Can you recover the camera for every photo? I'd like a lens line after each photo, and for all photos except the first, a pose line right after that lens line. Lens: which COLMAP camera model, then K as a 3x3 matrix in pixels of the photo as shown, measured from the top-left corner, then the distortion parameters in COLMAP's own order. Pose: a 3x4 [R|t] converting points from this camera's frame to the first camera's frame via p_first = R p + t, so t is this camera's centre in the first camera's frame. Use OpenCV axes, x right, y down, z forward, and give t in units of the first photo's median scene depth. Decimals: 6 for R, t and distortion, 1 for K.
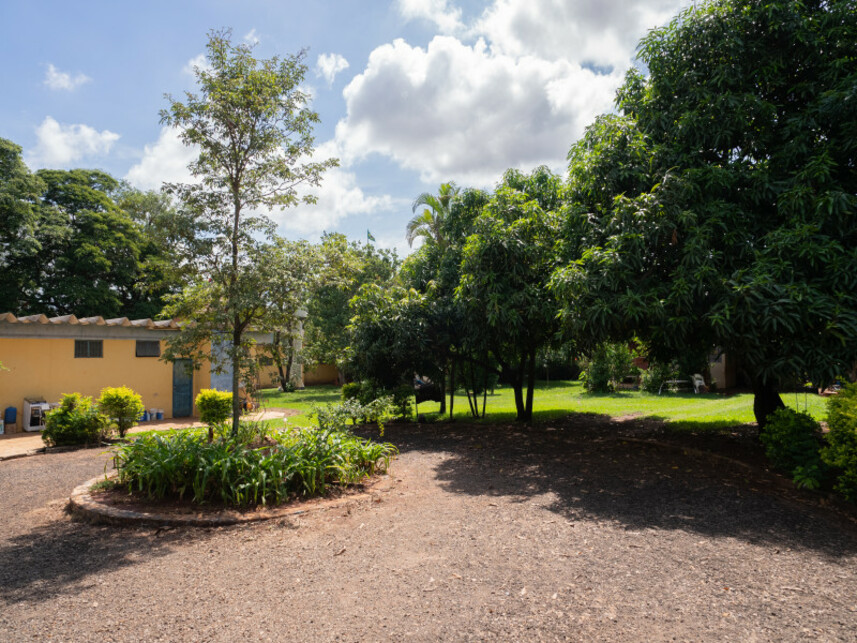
lens RADIAL K [[630.6, 0, 428.5], [0, 630.6, 321.5], [0, 0, 1]] dist [-0.063628, 0.109858]
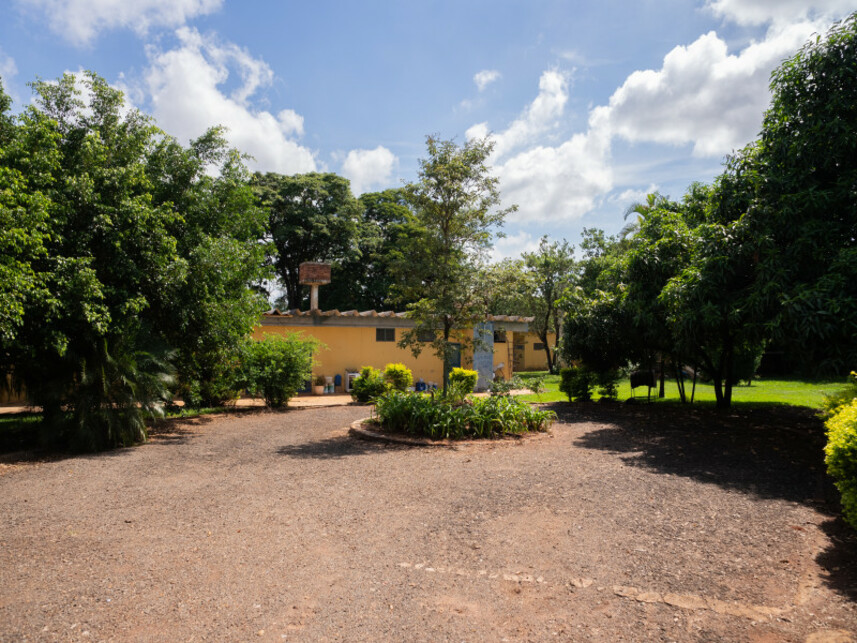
lens RADIAL K [[659.5, 0, 412.0], [0, 659.5, 318.6], [0, 0, 1]] dist [-0.043954, 0.039010]
pose [[0.873745, 0.004371, -0.486365, 0.257479], [0.007399, 0.999724, 0.022277, -0.029428], [0.486328, -0.023063, 0.873472, -0.280034]]
